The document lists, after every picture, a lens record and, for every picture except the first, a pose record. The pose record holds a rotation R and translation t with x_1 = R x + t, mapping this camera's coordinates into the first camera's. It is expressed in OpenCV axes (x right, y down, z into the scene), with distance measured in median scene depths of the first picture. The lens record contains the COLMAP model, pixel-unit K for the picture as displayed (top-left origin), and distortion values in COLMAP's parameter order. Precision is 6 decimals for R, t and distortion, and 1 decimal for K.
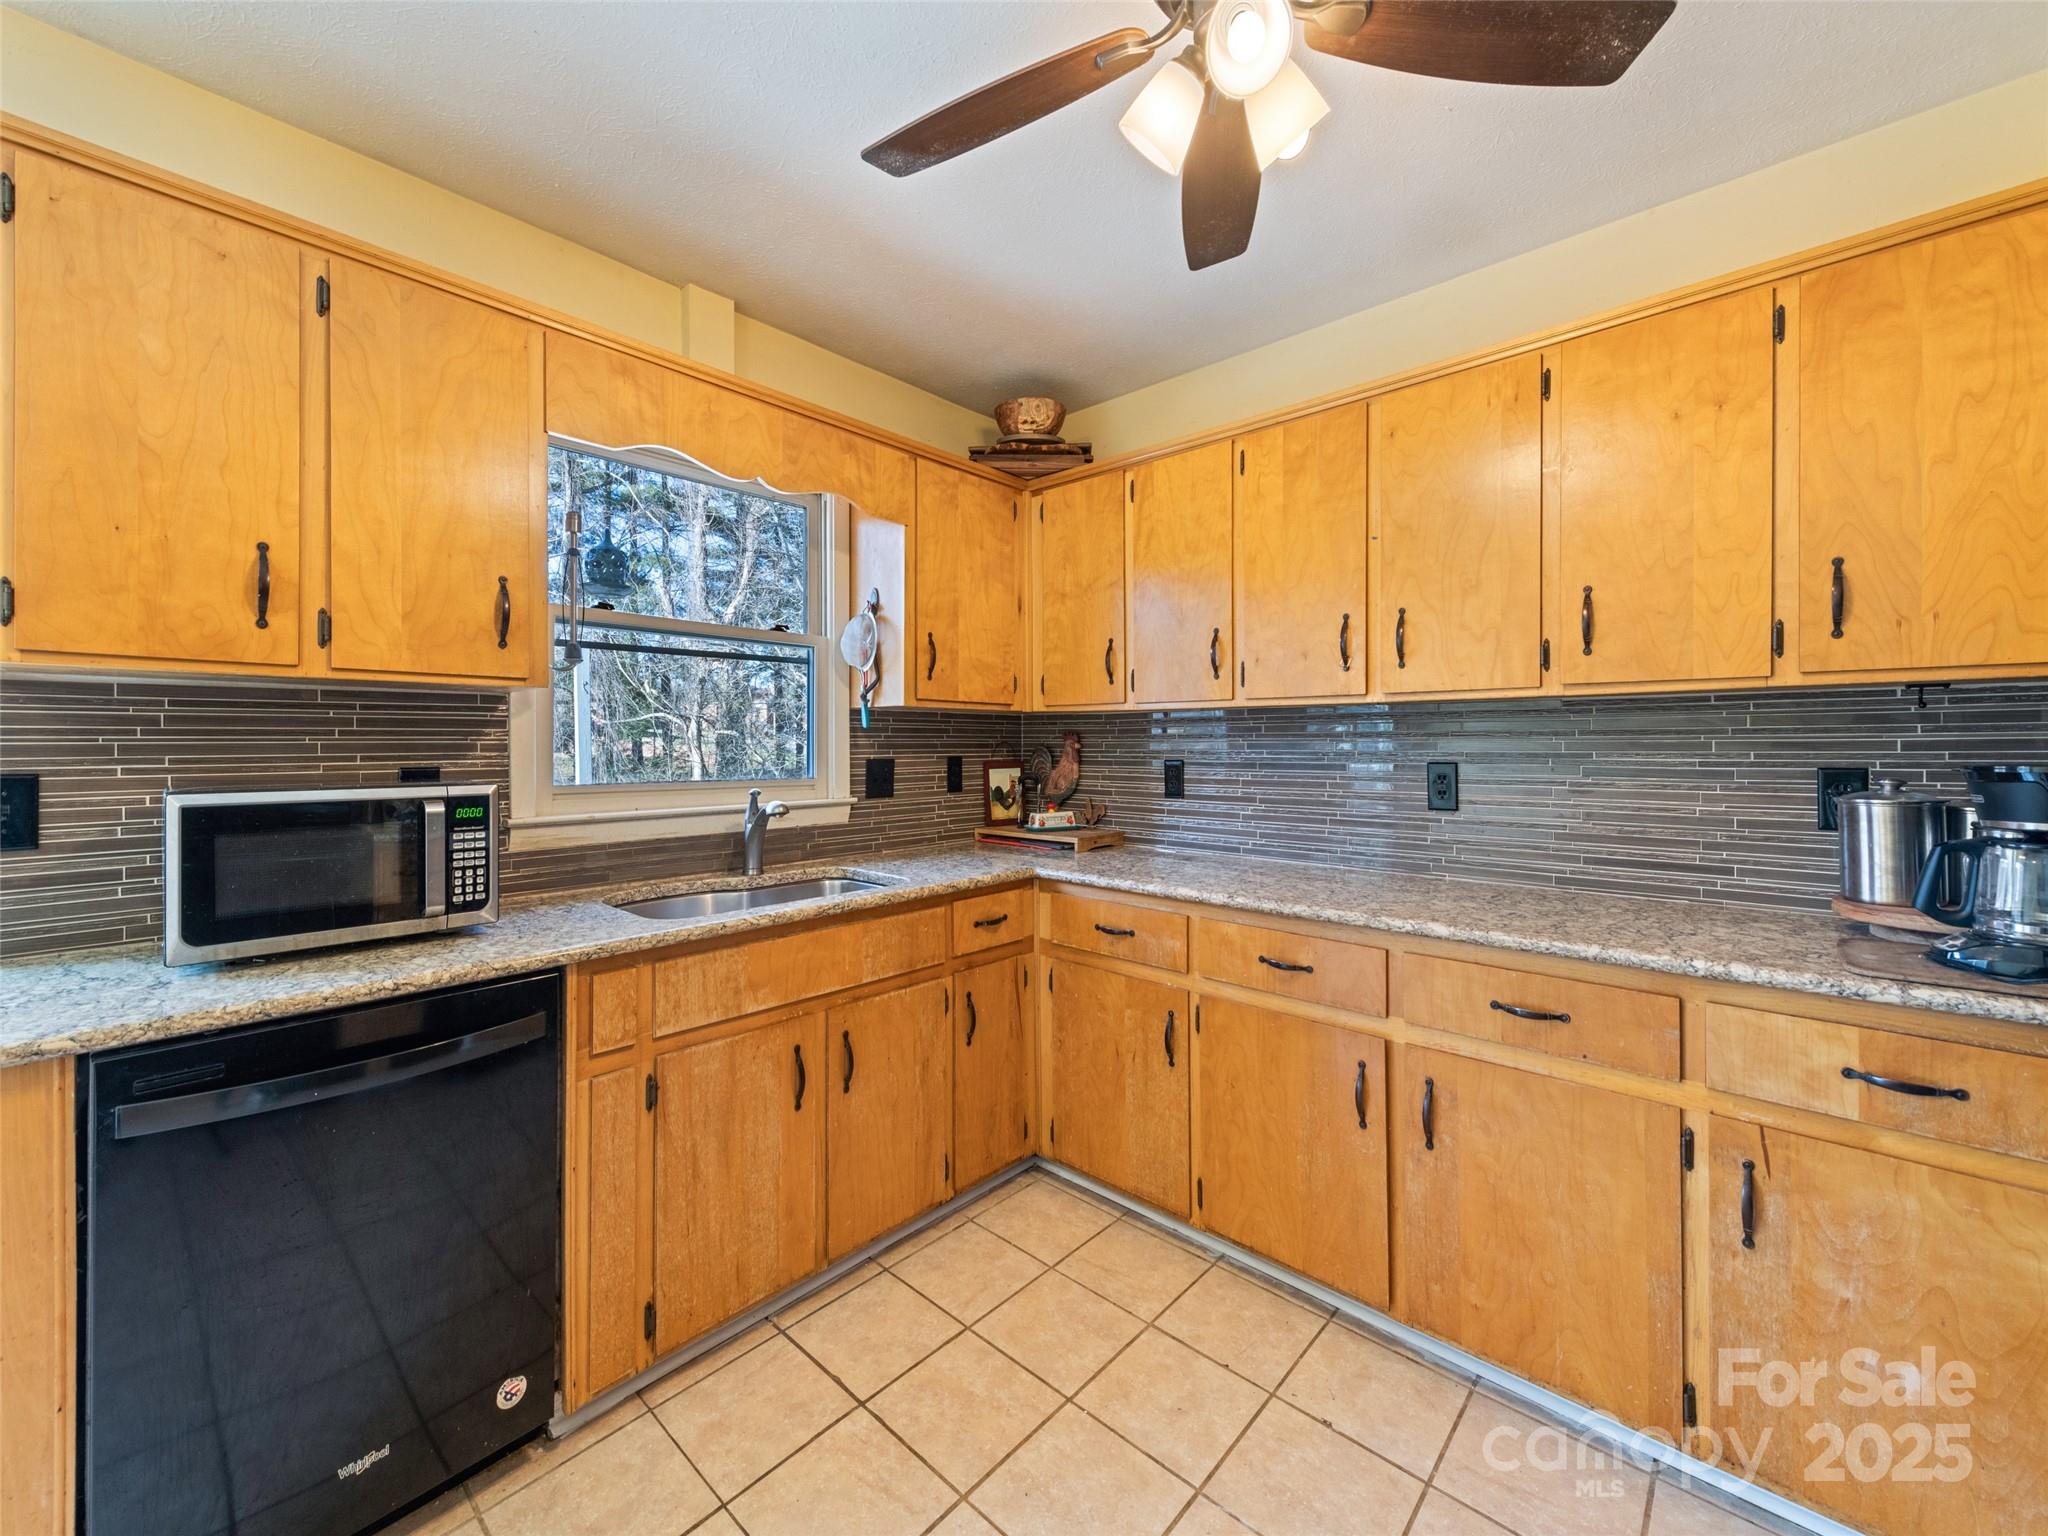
lens RADIAL K [[820.0, 0, 1013.6], [0, 820.0, 745.8], [0, 0, 1]] dist [0.011128, -0.002199]
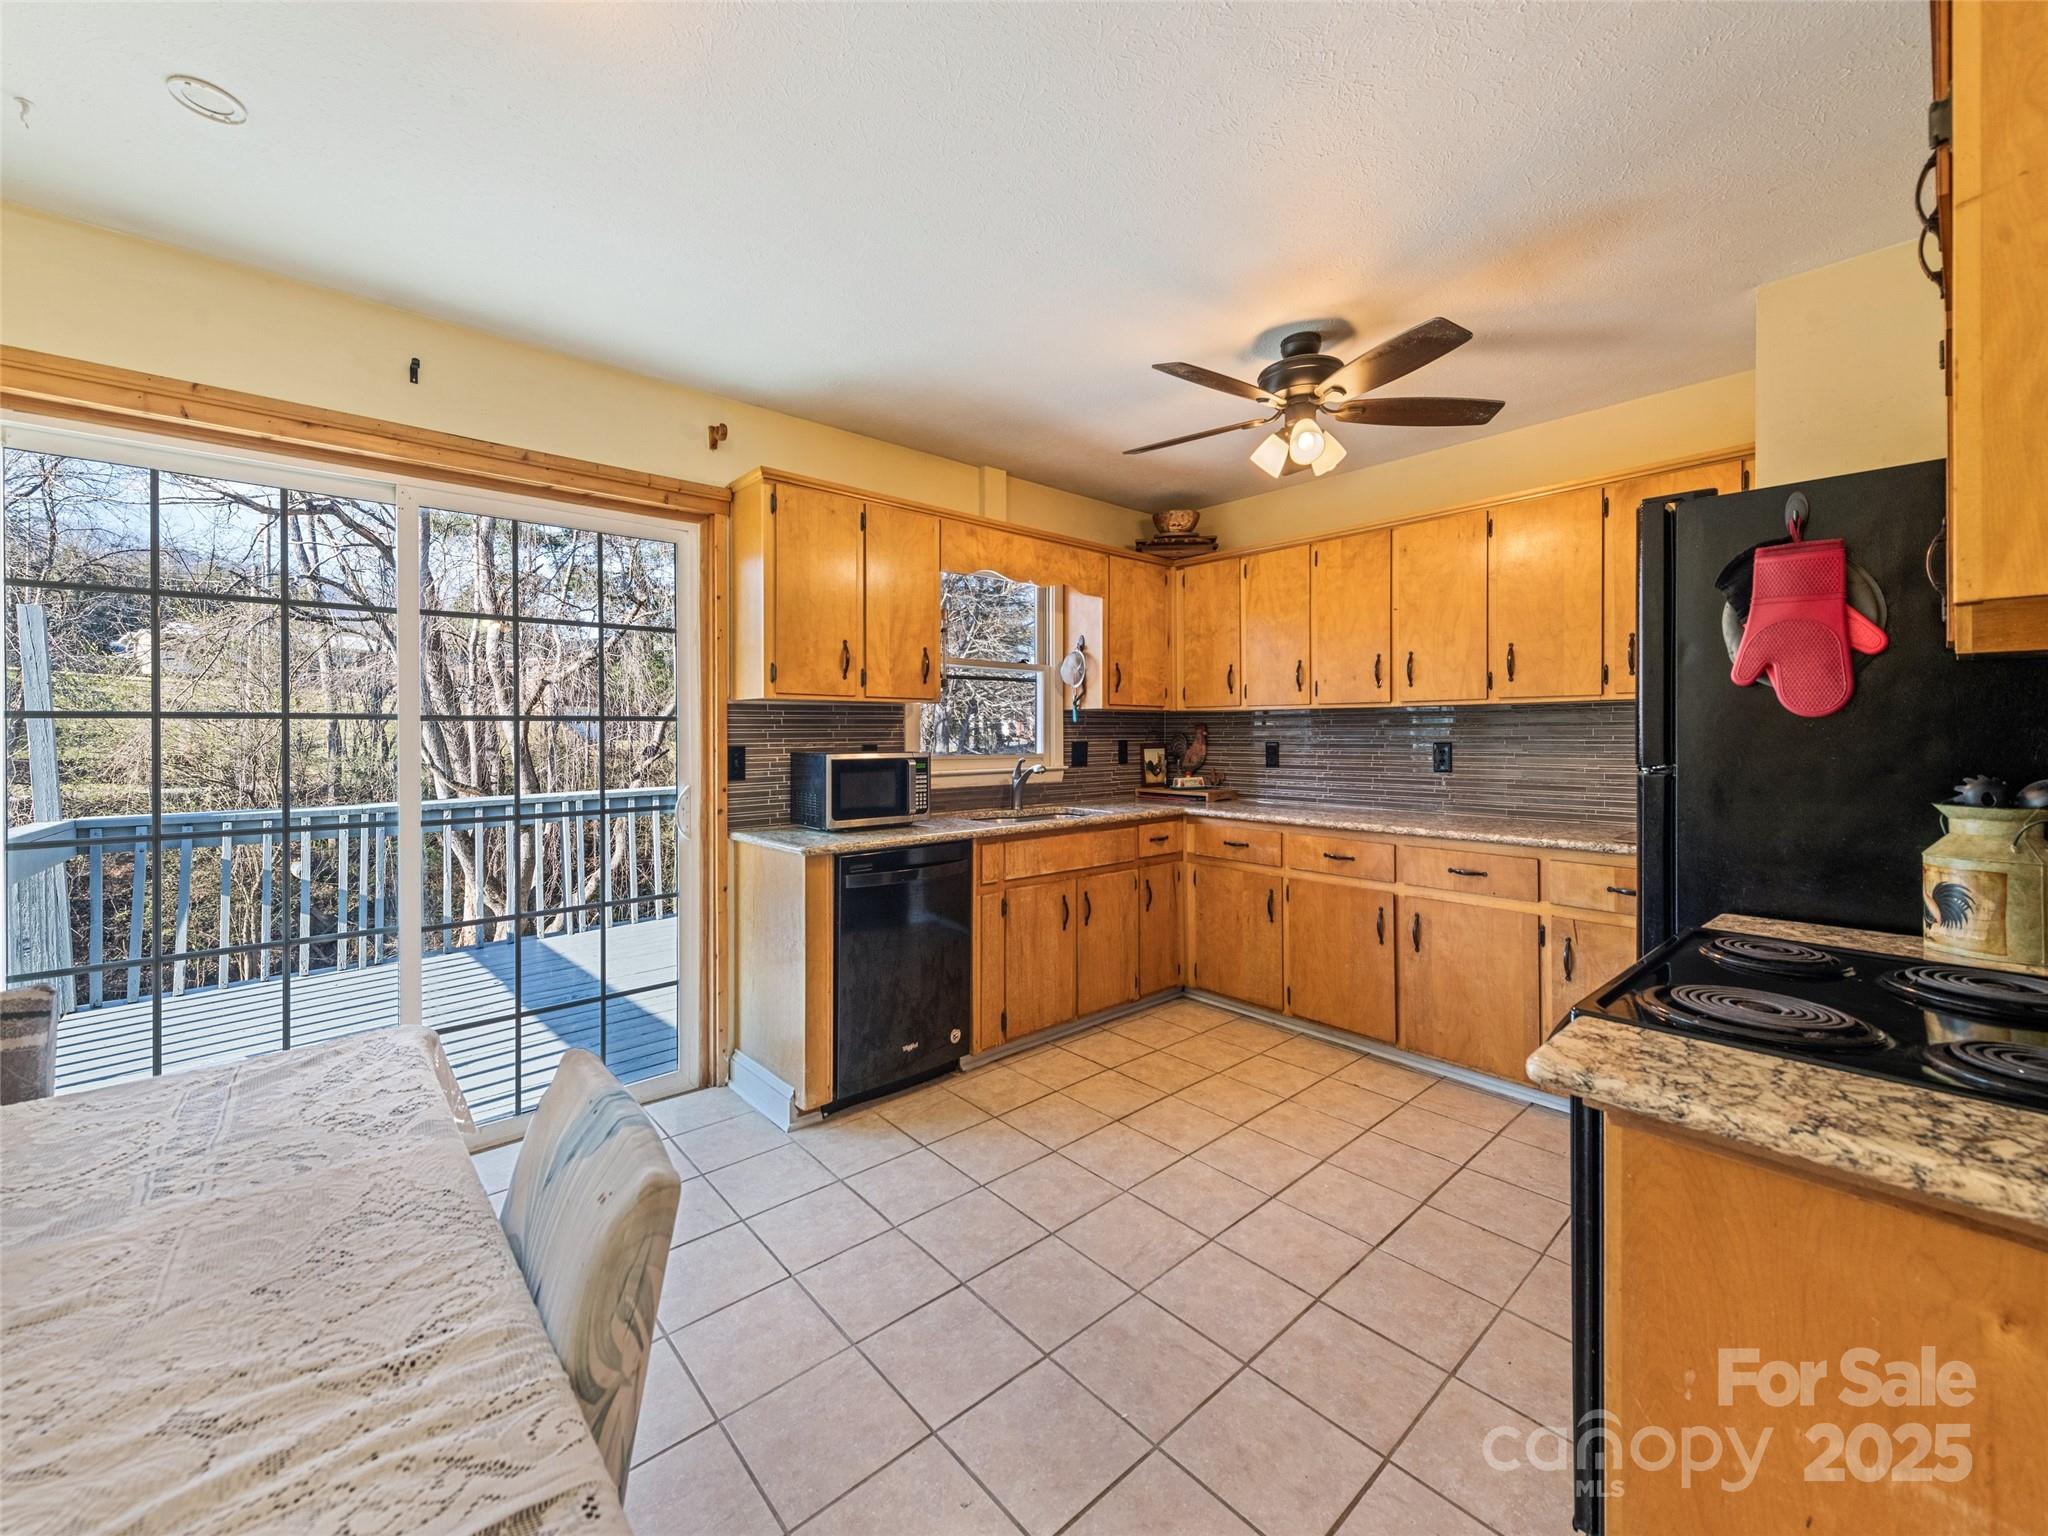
lens RADIAL K [[820.0, 0, 1015.7], [0, 820.0, 741.7], [0, 0, 1]] dist [0.011128, -0.002199]
pose [[0.994868, -0.000979, -0.101178, -0.172671], [0.001728, 0.999972, 0.007313, 0.005261], [0.101168, -0.007450, 0.994841, -0.788057]]
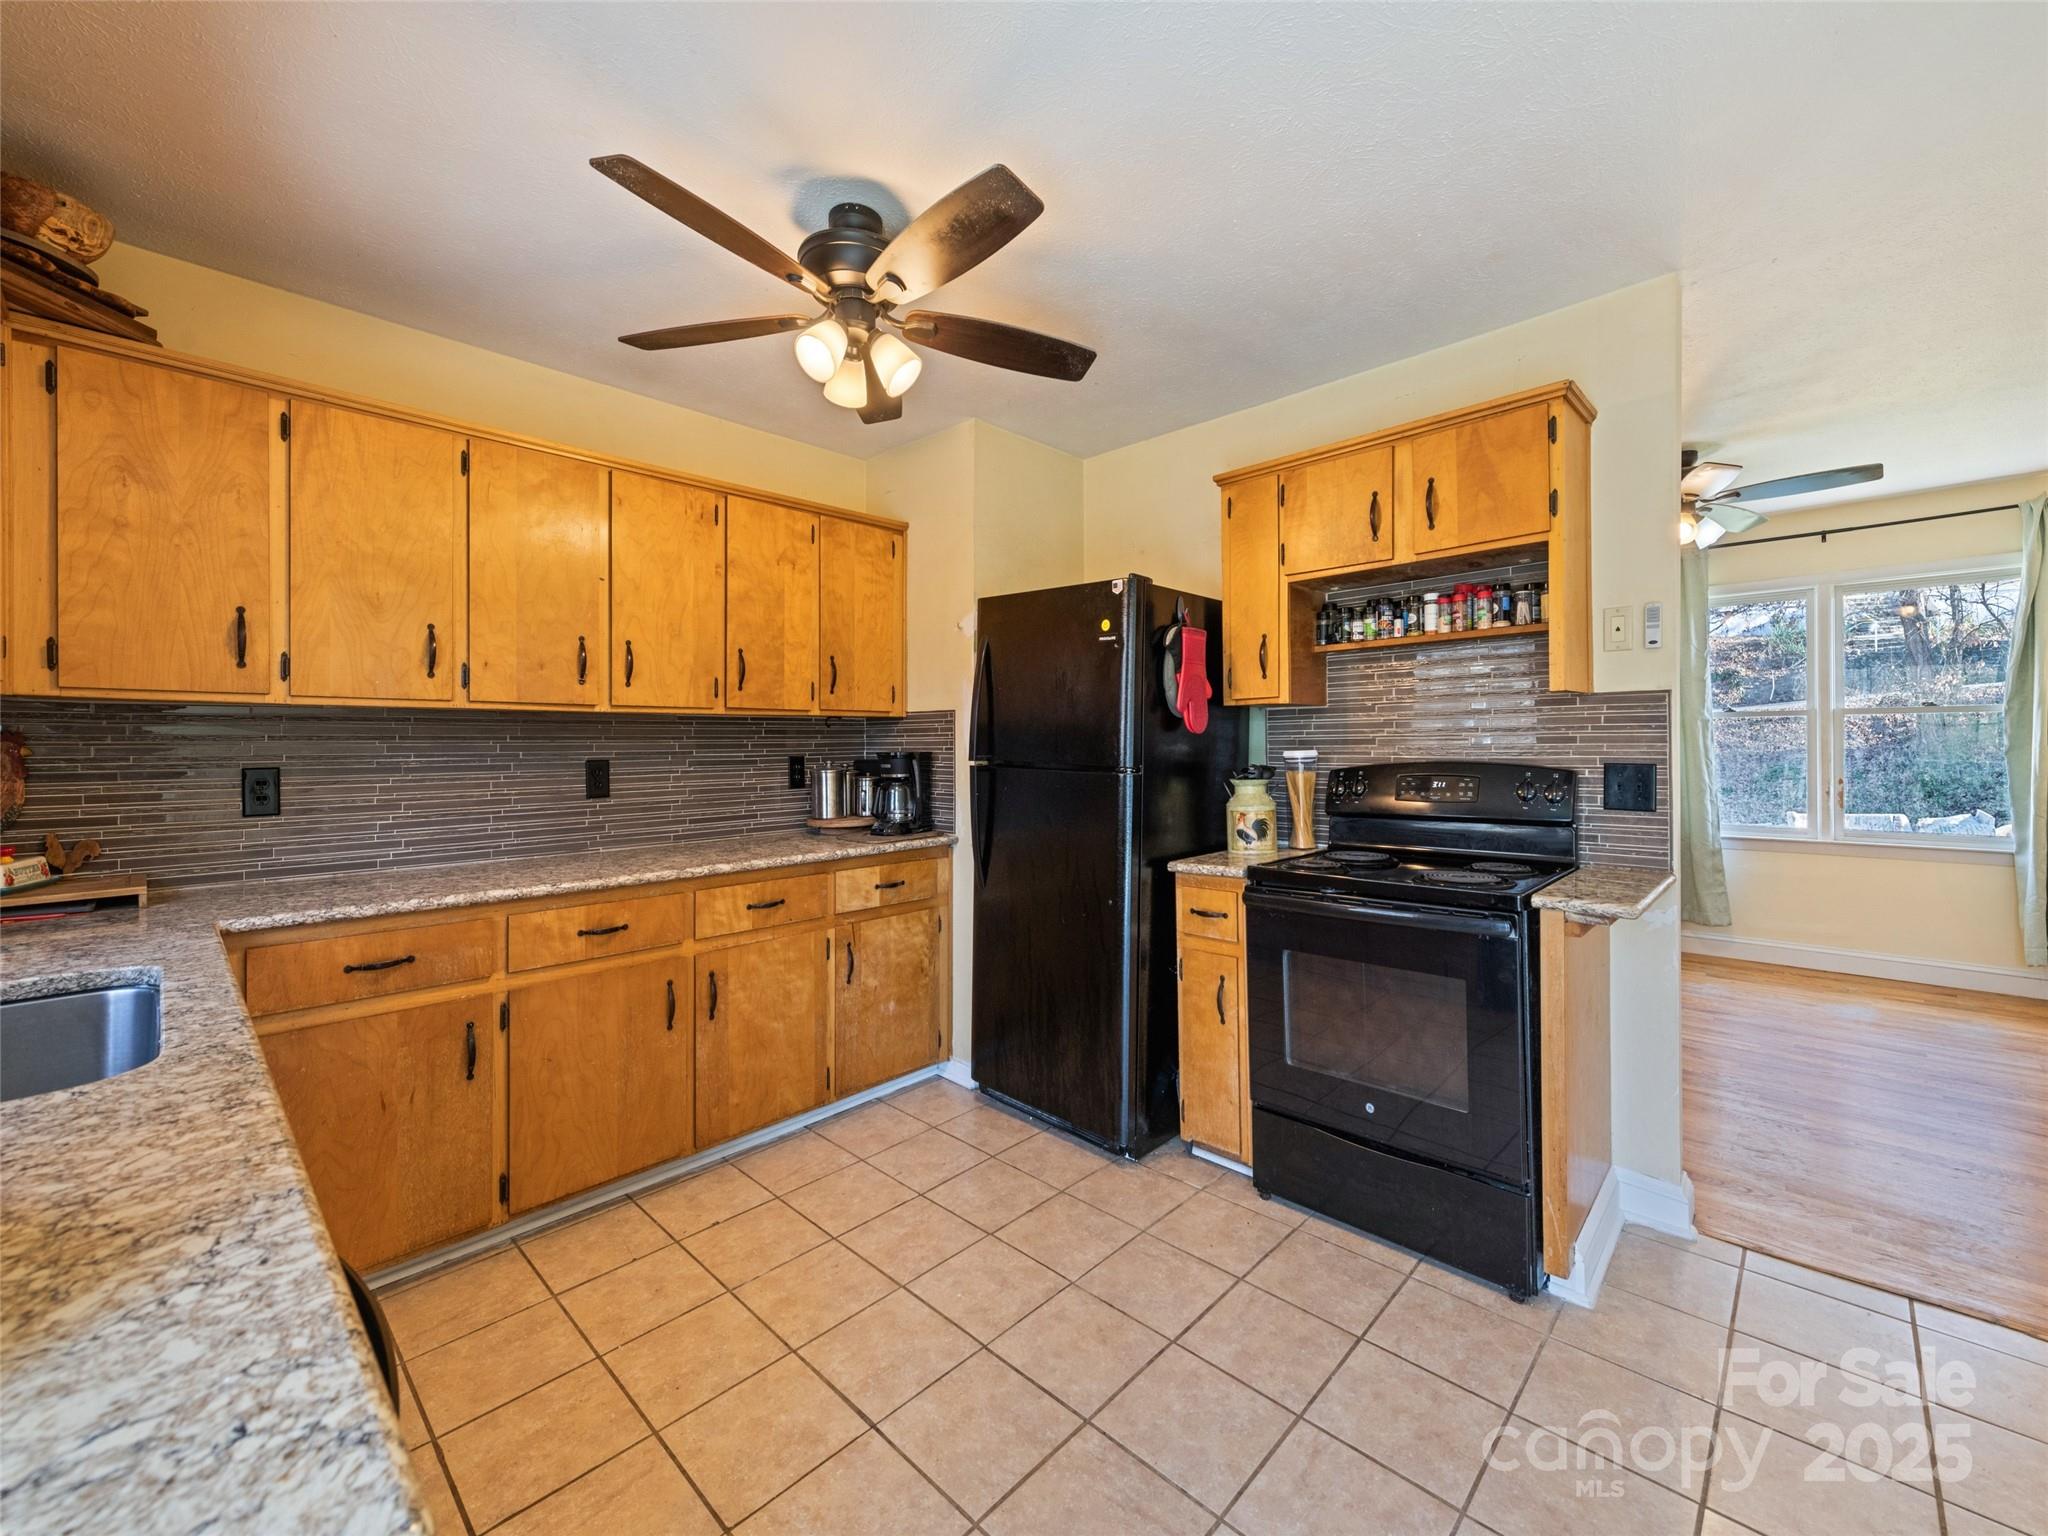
lens RADIAL K [[820.0, 0, 1044.9], [0, 820.0, 748.4], [0, 0, 1]] dist [0.011128, -0.002199]
pose [[0.000719, -0.004728, 0.999989, -0.834114], [0.009315, 0.999945, 0.004721, 0.002591], [-0.999956, 0.009311, 0.000763, 0.345006]]
